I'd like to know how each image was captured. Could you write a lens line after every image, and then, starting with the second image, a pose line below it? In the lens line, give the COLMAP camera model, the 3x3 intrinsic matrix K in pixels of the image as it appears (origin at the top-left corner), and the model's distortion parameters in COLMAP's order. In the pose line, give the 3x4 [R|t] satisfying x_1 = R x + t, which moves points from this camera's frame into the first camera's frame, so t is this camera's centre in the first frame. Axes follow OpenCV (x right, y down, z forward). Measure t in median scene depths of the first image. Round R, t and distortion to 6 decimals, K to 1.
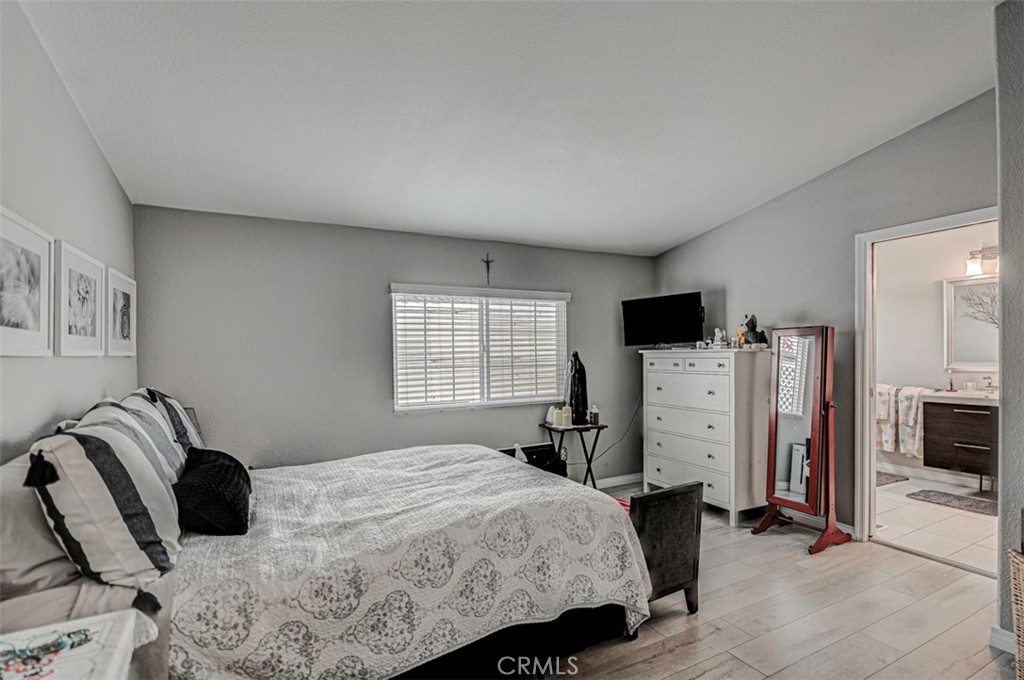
lens RADIAL K [[491.6, 0, 513.8], [0, 491.6, 357.0], [0, 0, 1]] dist [-0.012046, 0.000018]
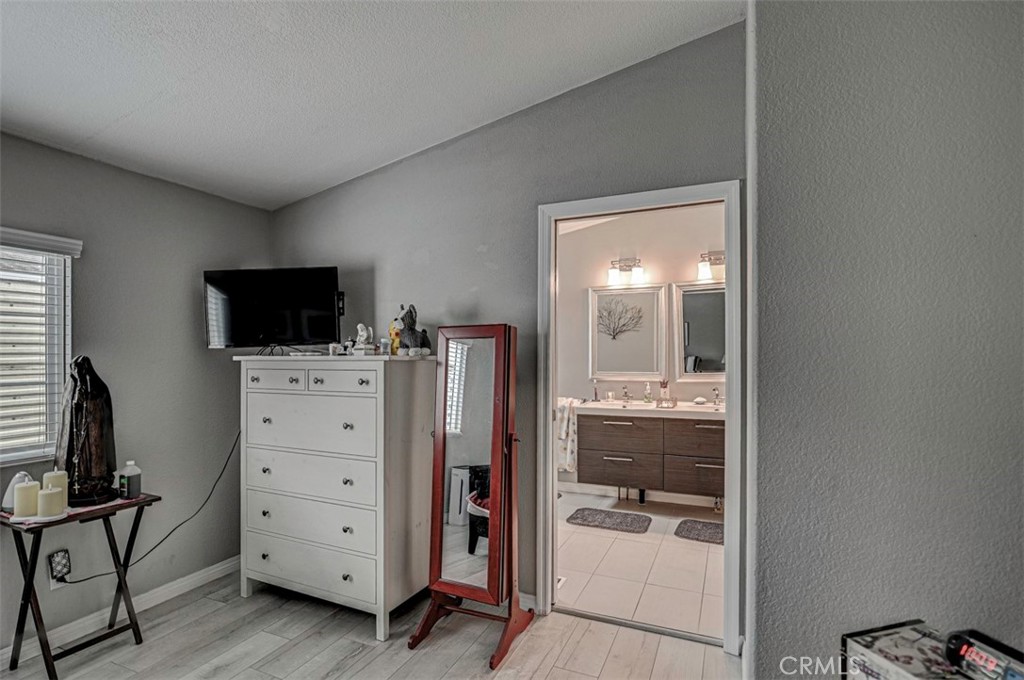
lens RADIAL K [[491.6, 0, 513.8], [0, 491.6, 357.0], [0, 0, 1]] dist [-0.012046, 0.000018]
pose [[0.784223, 0.010035, 0.620398, 0.168110], [-0.003565, 0.999926, -0.011667, -0.007241], [-0.620469, 0.006938, 0.784200, 0.357984]]
